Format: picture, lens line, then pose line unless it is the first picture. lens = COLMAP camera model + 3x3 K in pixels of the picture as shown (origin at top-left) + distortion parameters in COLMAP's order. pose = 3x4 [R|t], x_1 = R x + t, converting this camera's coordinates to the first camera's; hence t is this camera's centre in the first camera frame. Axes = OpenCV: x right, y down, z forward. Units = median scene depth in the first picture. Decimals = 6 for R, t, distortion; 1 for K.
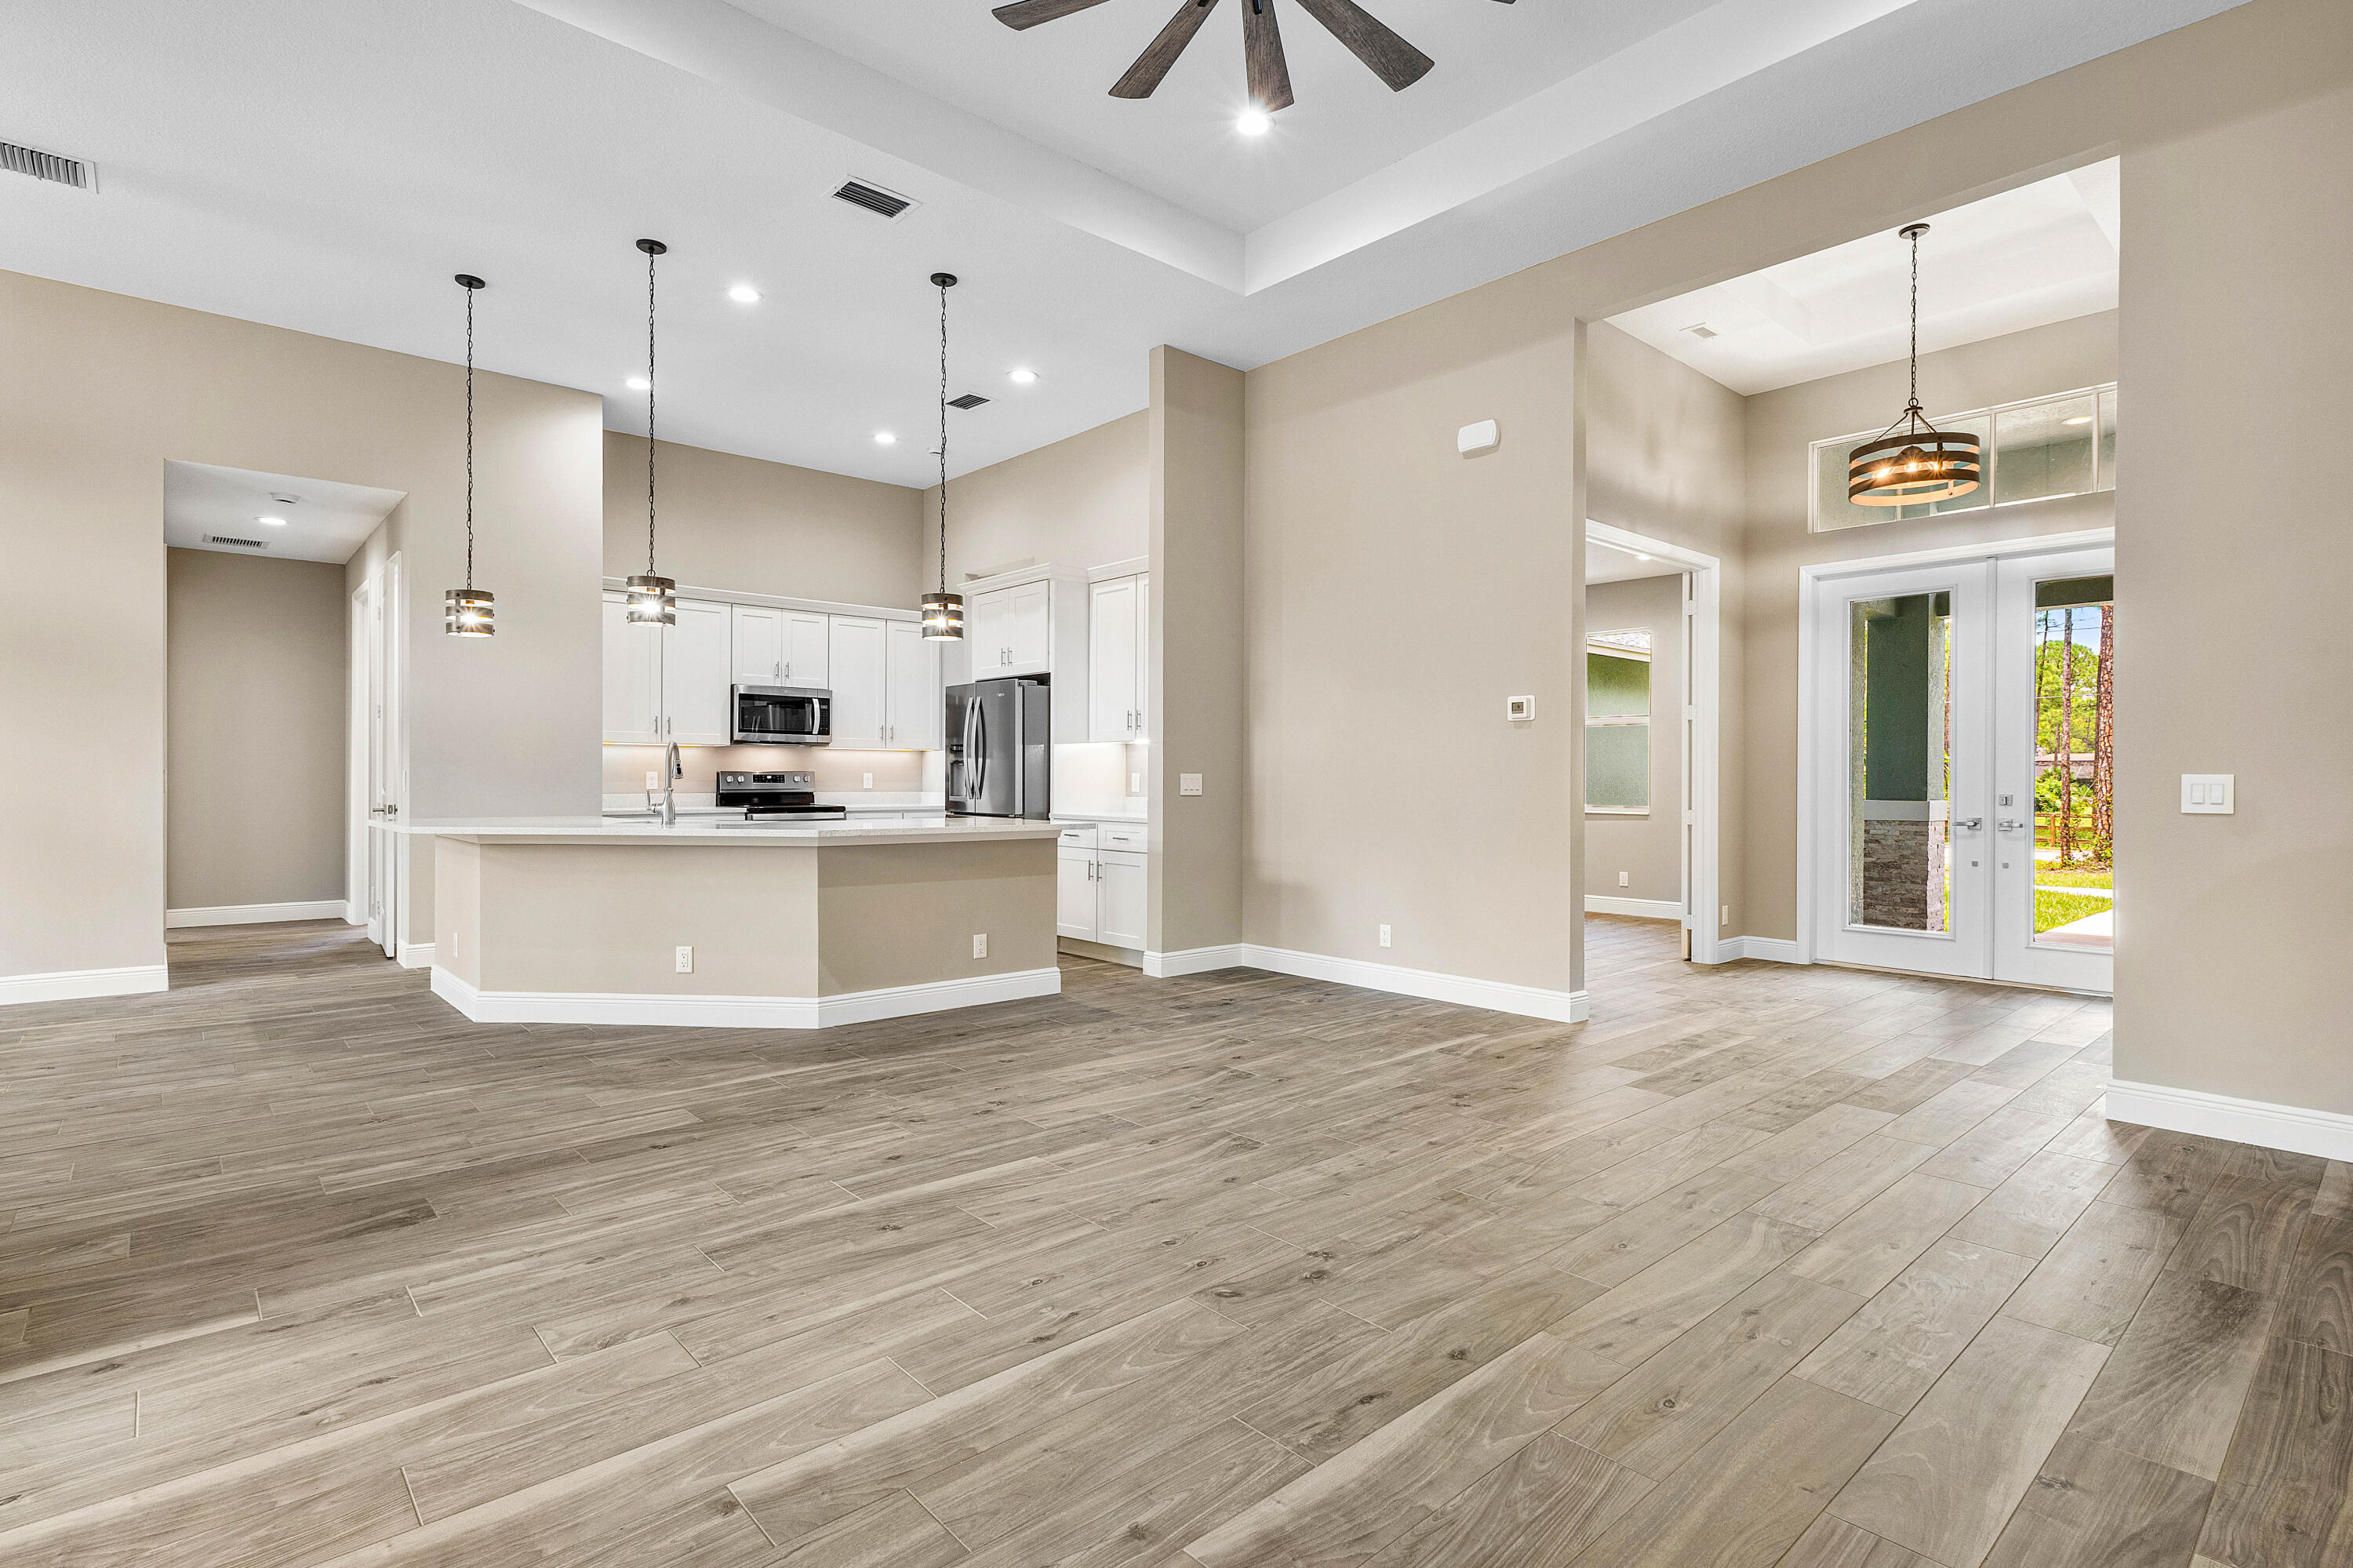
lens RADIAL K [[1143.1, 0, 1176.5], [0, 1143.1, 784.0], [0, 0, 1]] dist [0.007070, 0.000308]
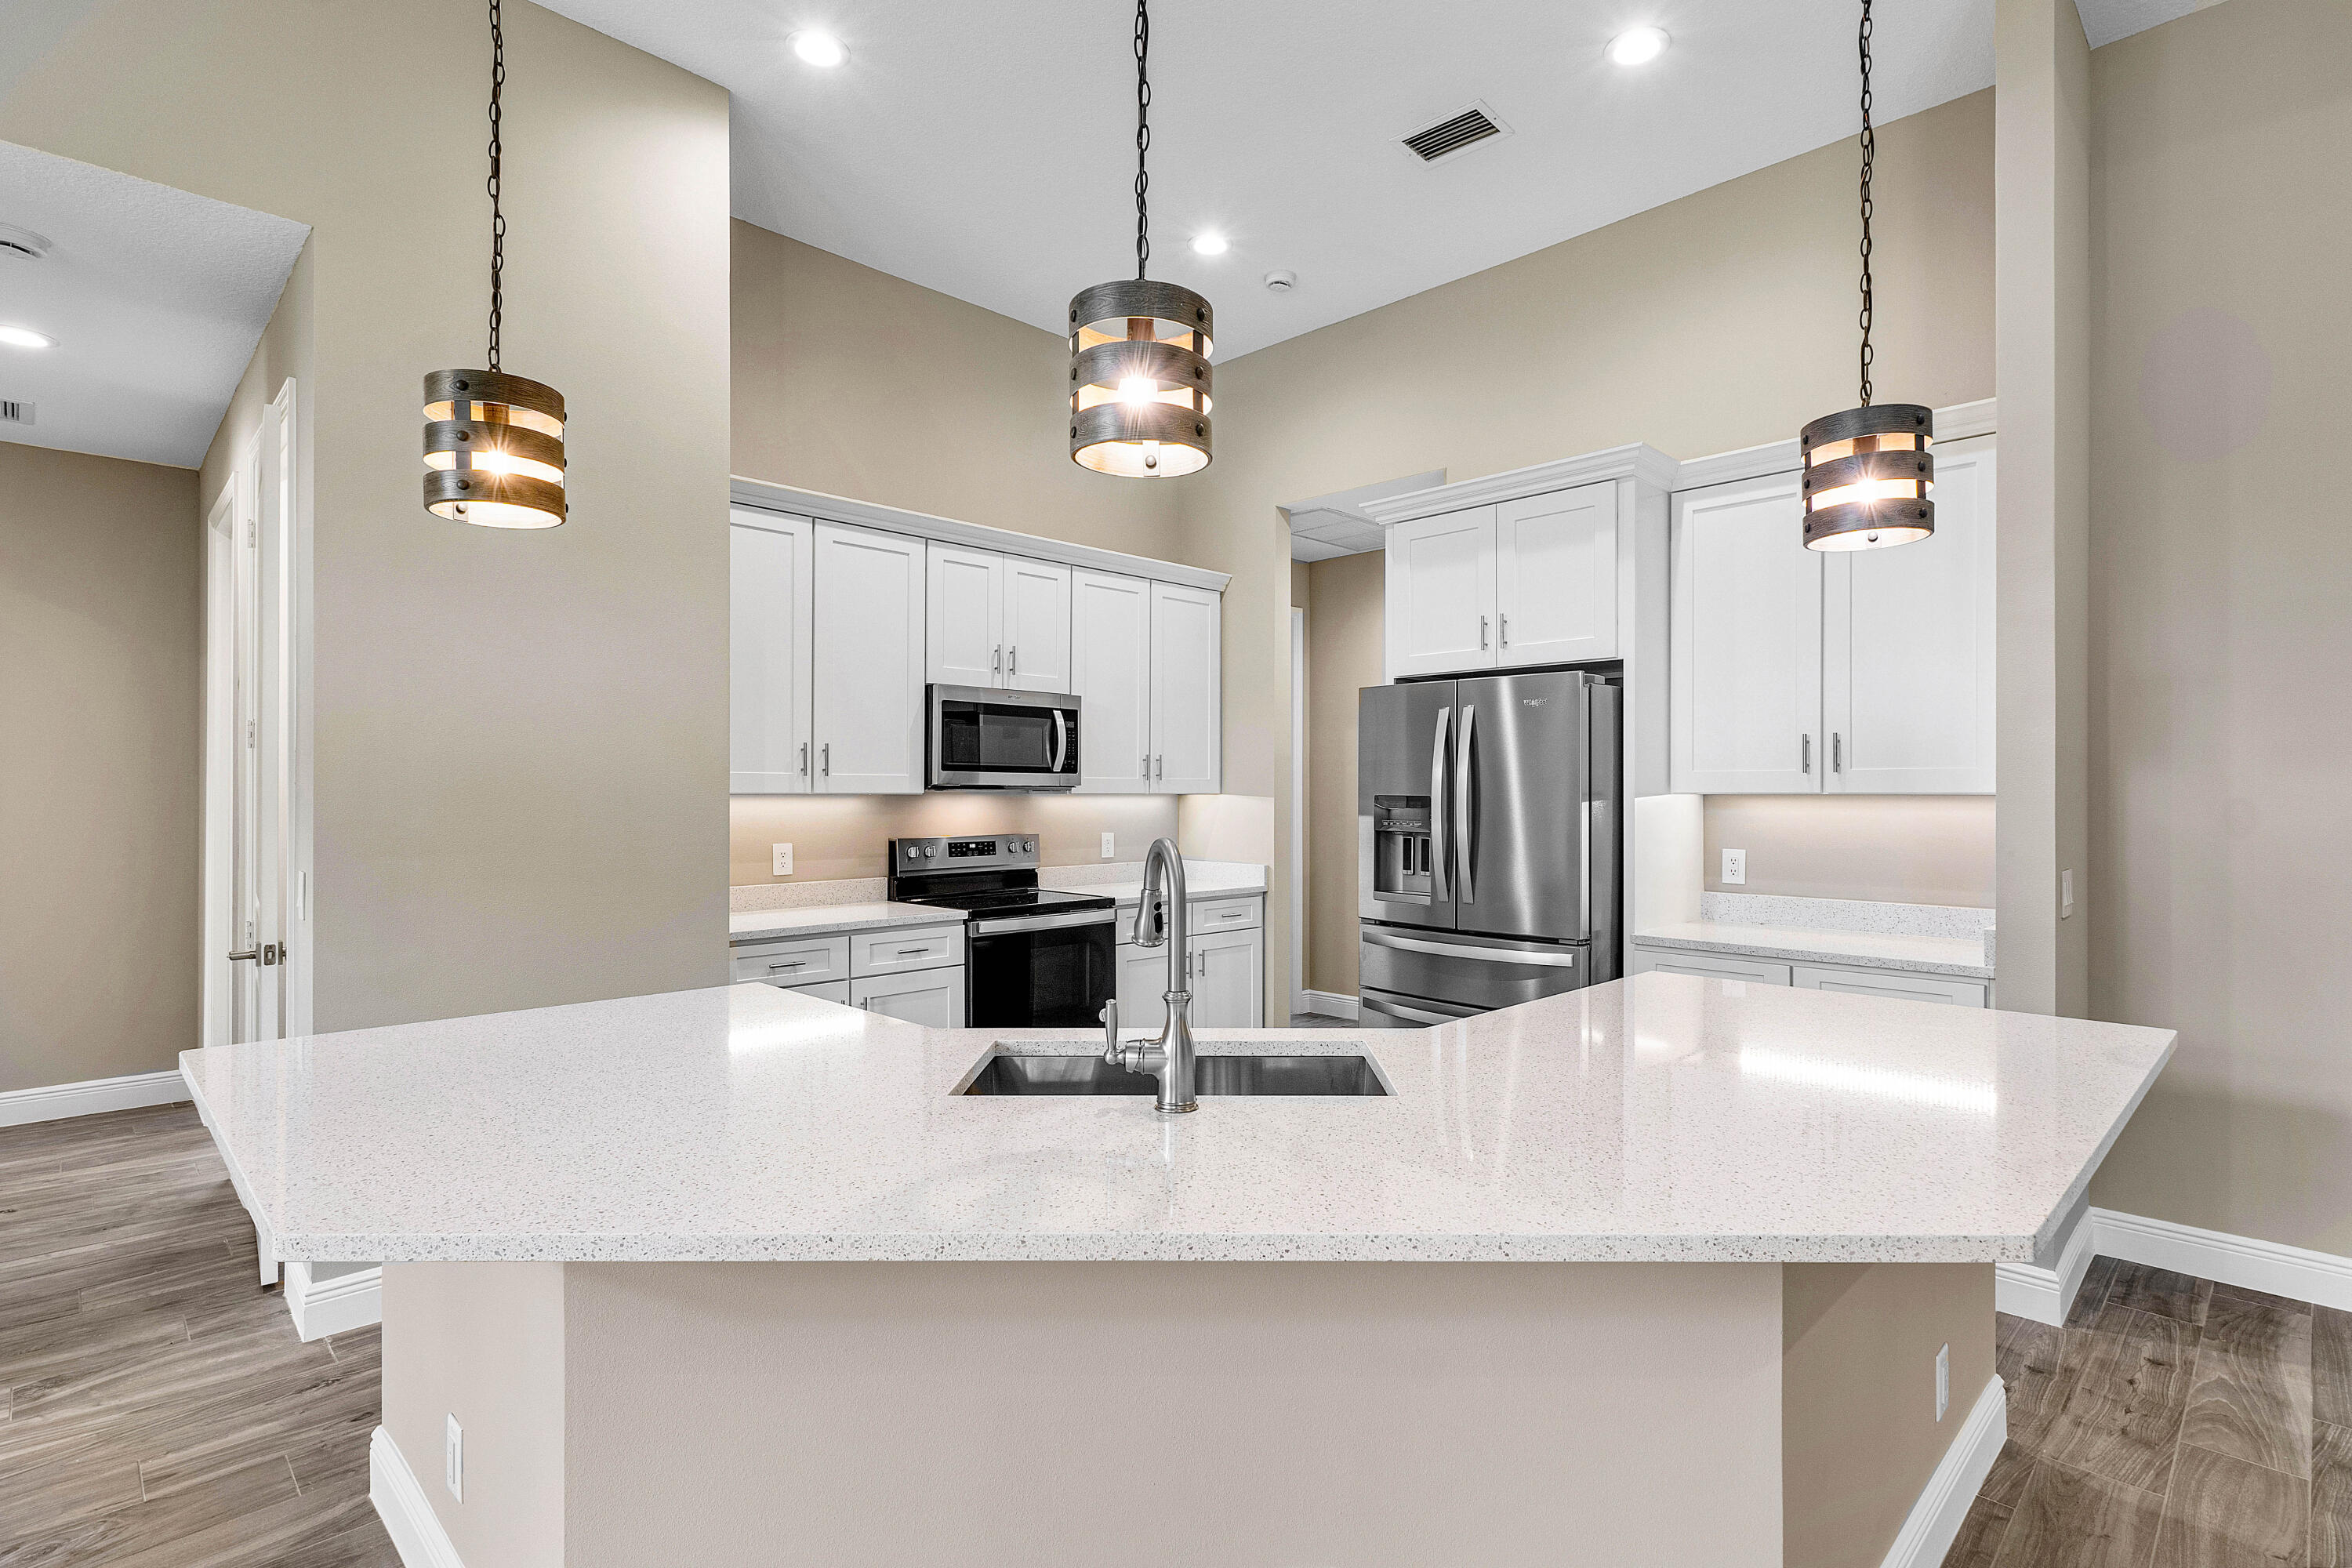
lens RADIAL K [[1143.0, 0, 1211.5], [0, 1143.0, 793.4], [0, 0, 1]] dist [0.002064, 0.000316]
pose [[0.997534, -0.001380, 0.070165, -0.431057], [0.001908, 0.999970, -0.007452, -0.043770], [-0.070153, 0.007567, 0.997508, 0.650879]]
